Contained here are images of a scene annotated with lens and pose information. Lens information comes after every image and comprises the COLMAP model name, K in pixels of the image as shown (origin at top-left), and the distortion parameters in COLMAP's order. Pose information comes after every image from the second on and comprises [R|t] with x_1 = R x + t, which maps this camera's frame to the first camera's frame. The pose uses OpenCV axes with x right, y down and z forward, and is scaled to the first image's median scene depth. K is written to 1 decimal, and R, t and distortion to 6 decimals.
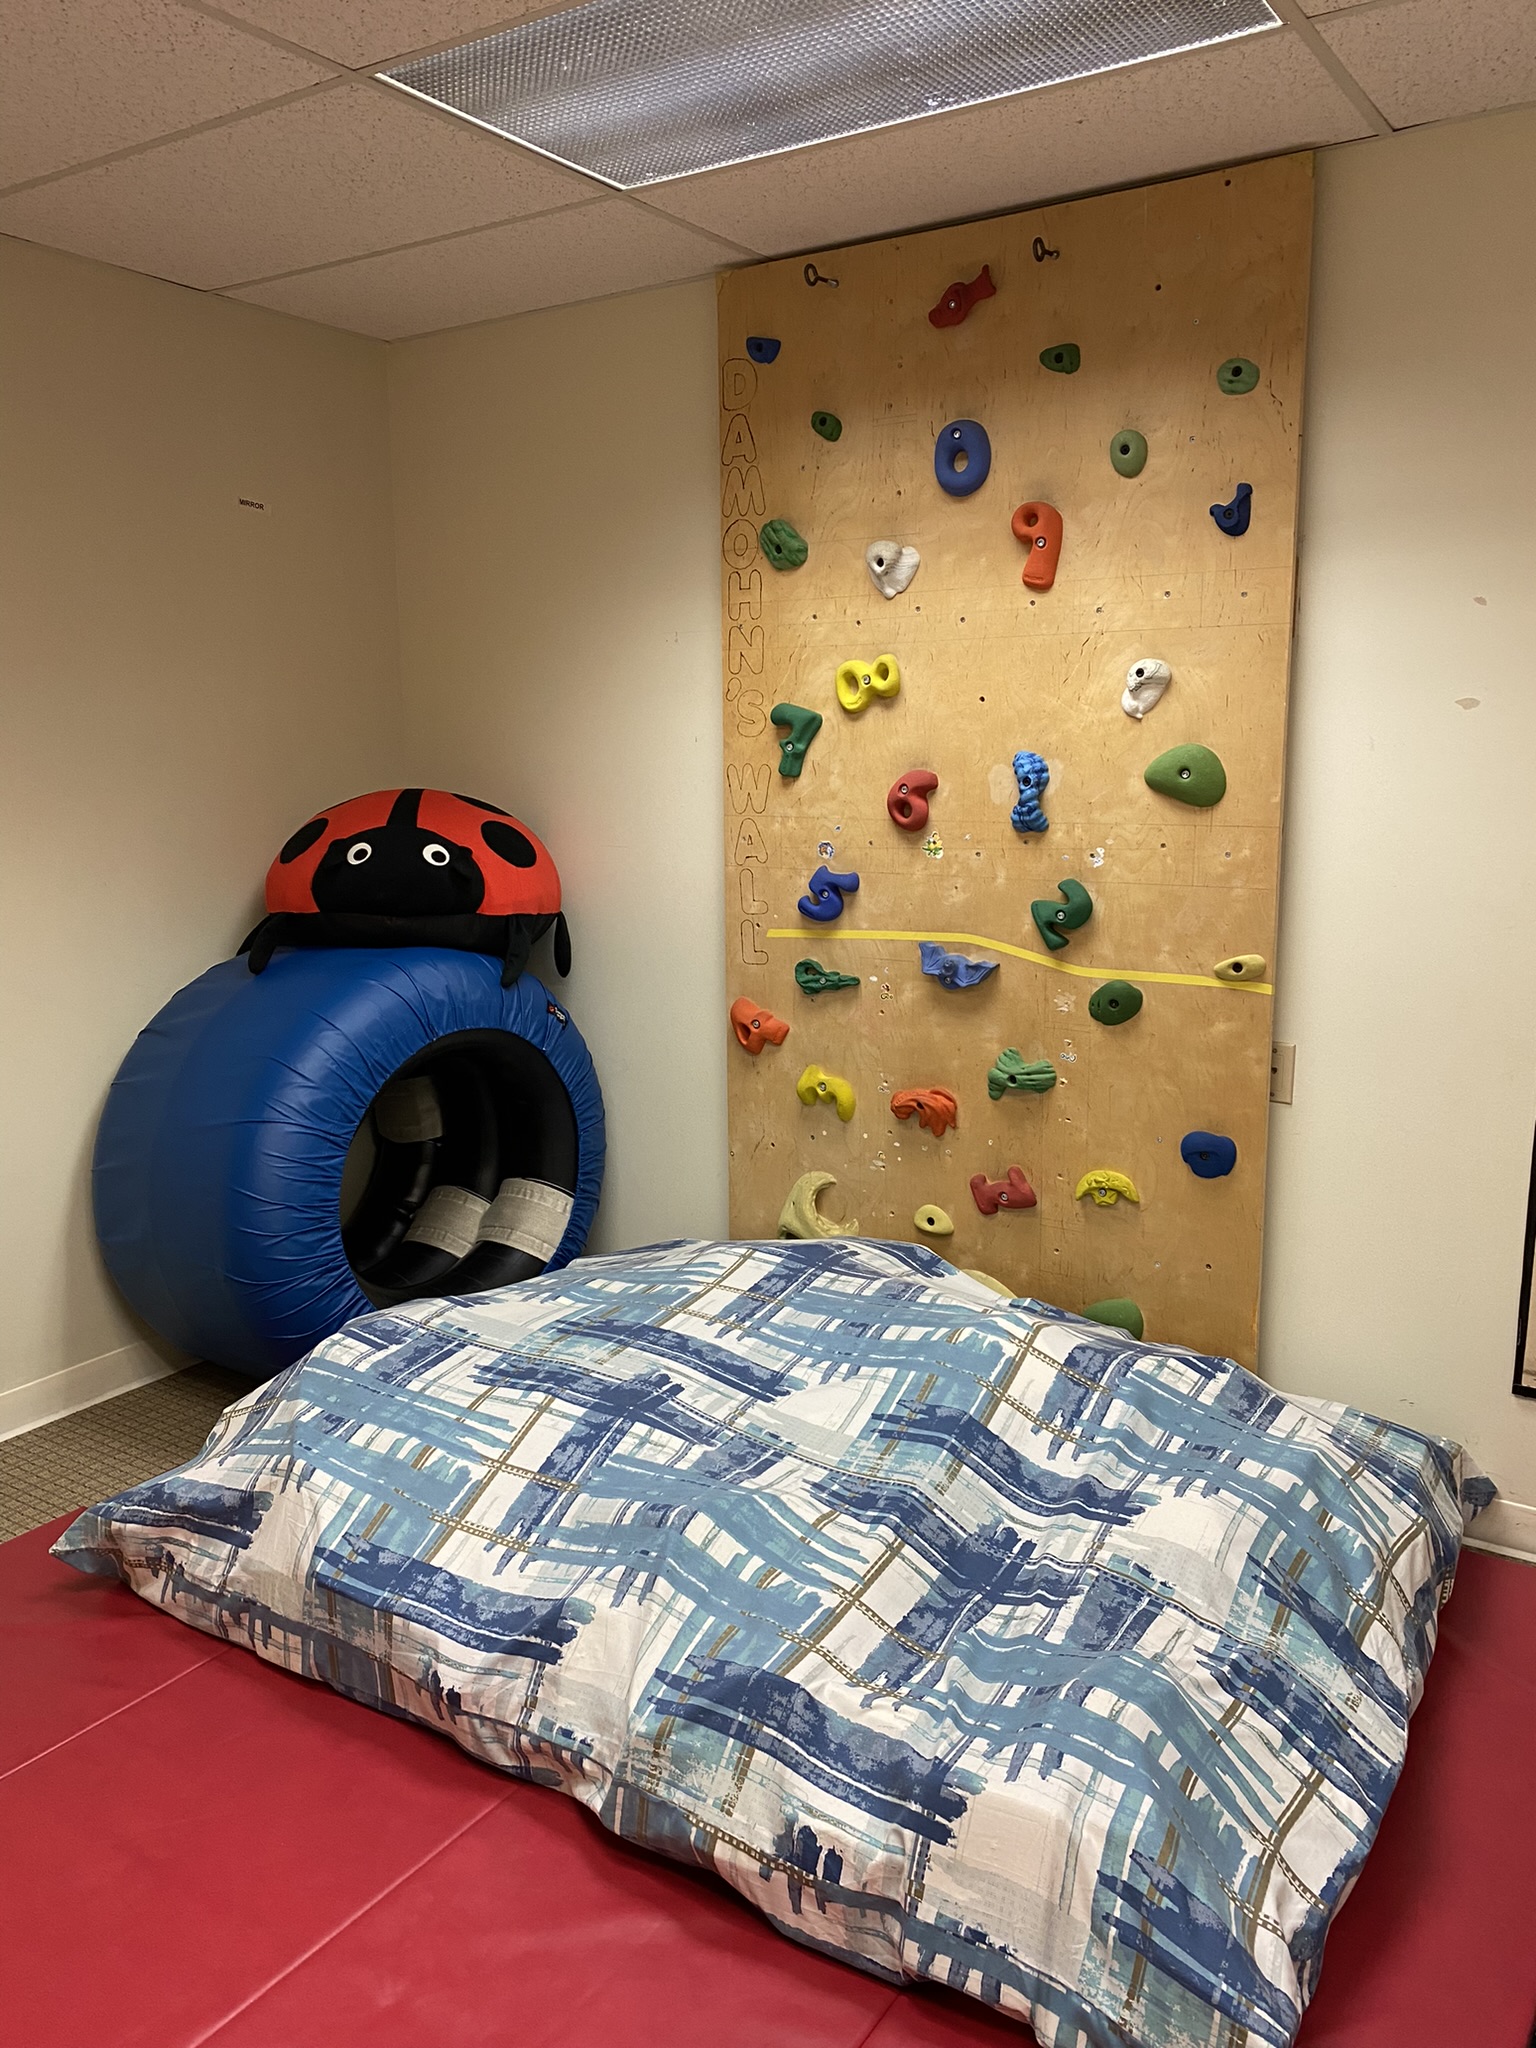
lens RADIAL K [[1542.7, 0, 820.2], [0, 1542.7, 1028.4], [0, 0, 1]] dist [0.068662, -0.148671]
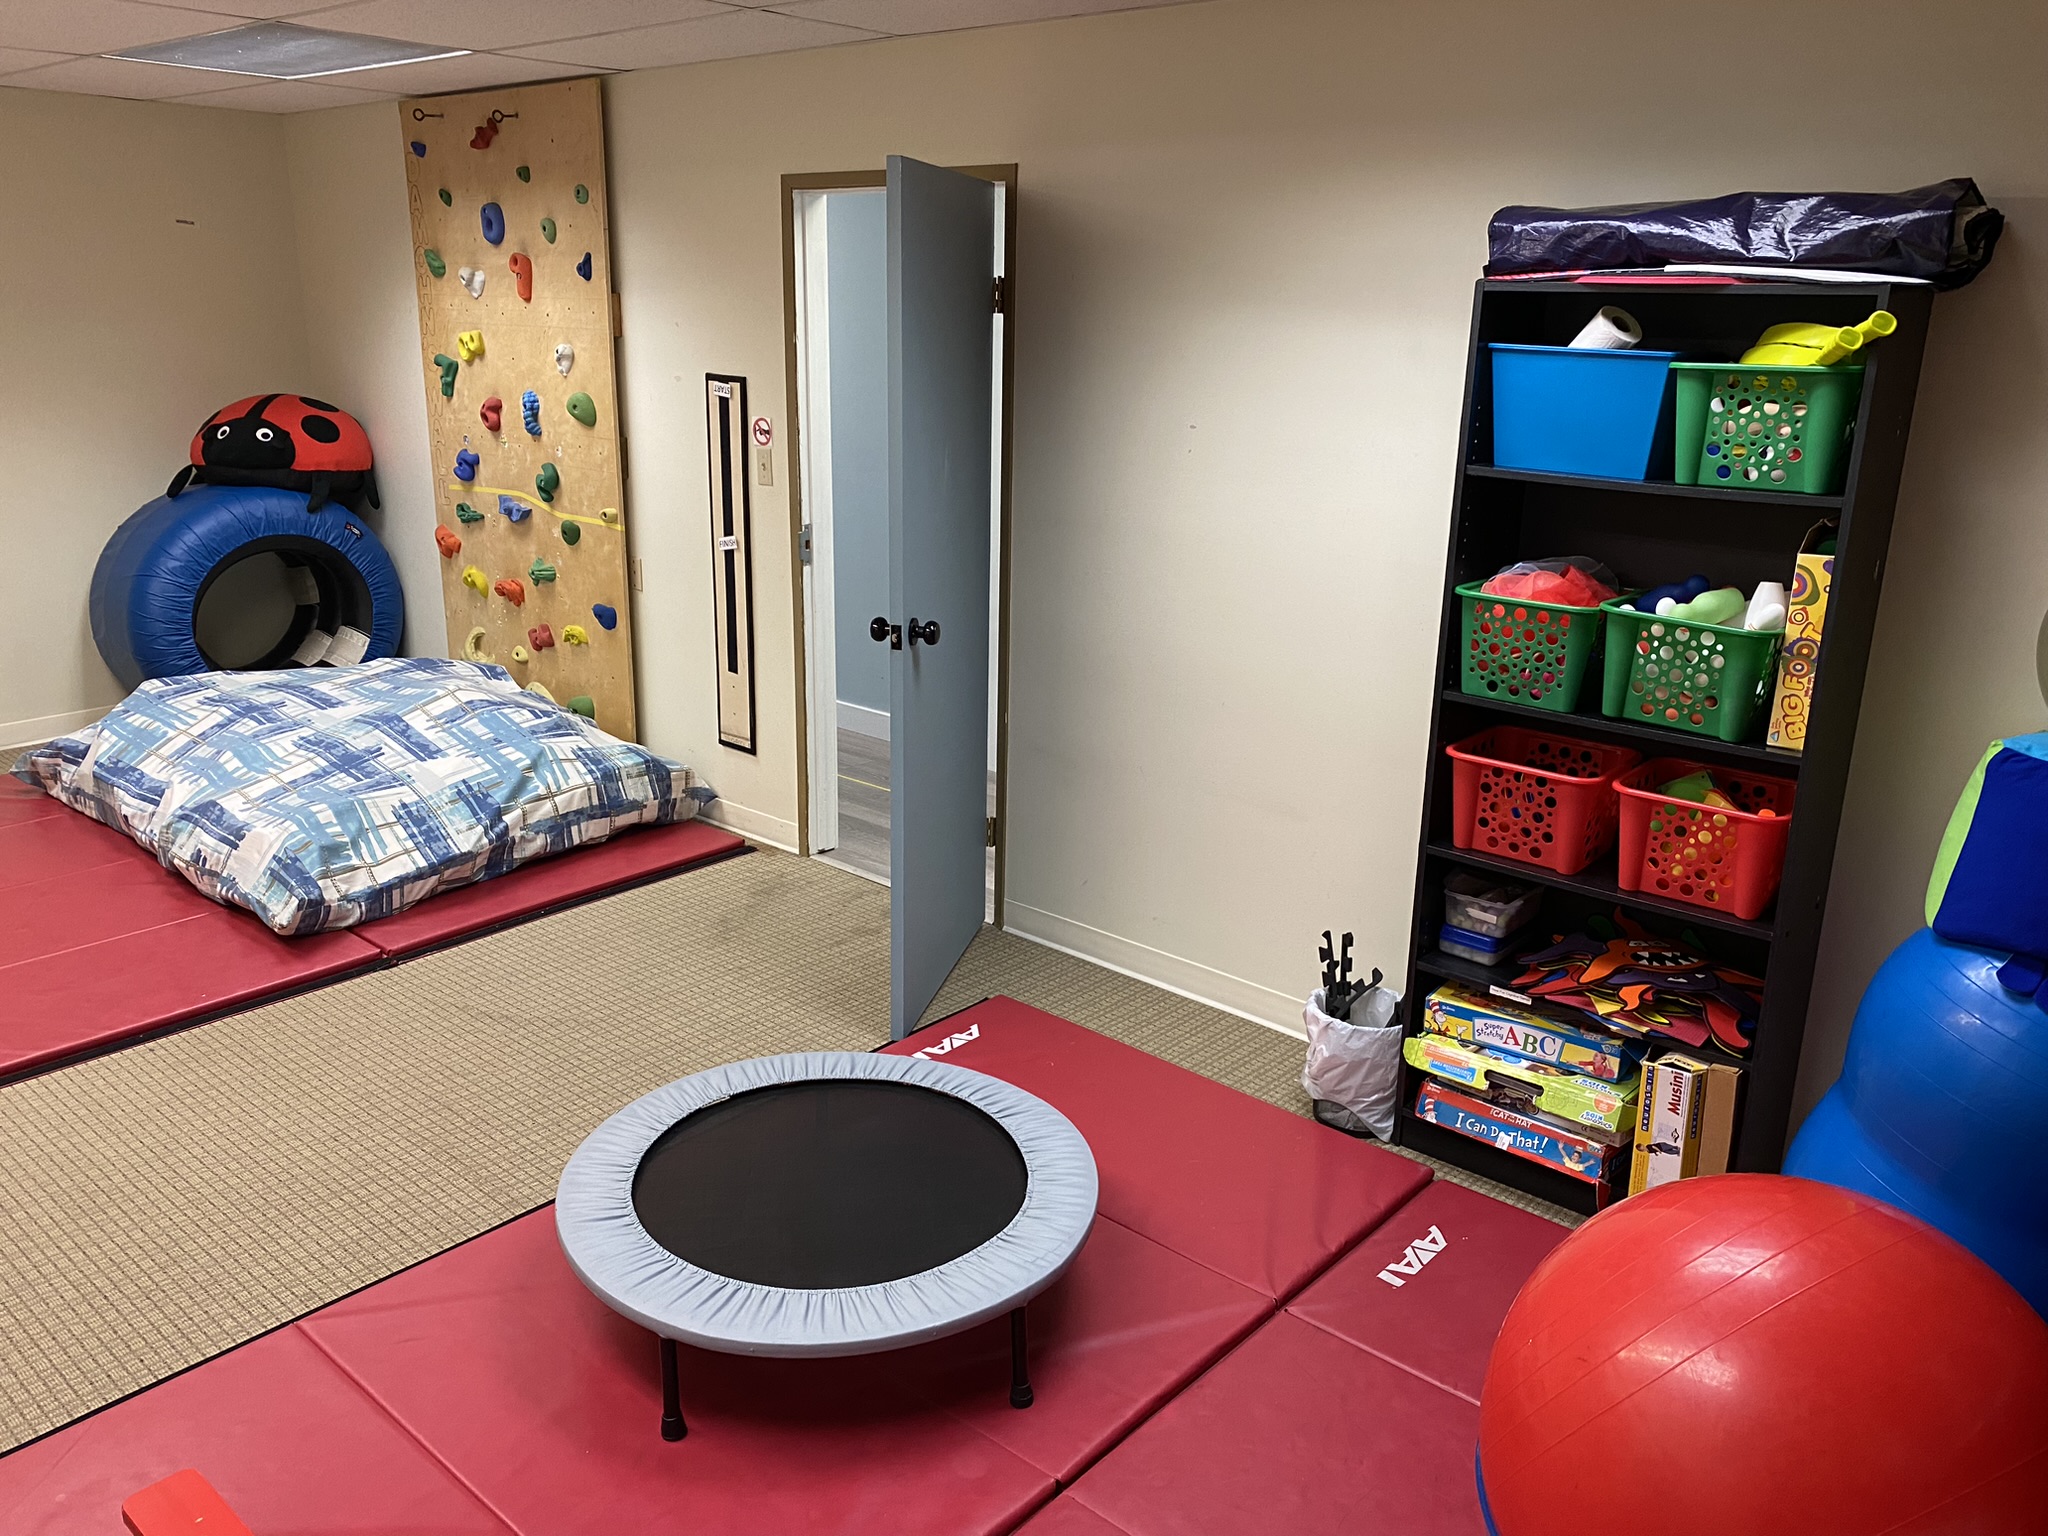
lens RADIAL K [[1593.8, 0, 1030.1], [0, 1593.8, 757.8], [0, 0, 1]] dist [0.076216, -0.092214]
pose [[0.986981, 0.060100, -0.149185, 0.992841], [-0.044253, 0.993235, 0.107357, 0.019967], [0.154628, -0.099357, 0.982964, -0.783257]]
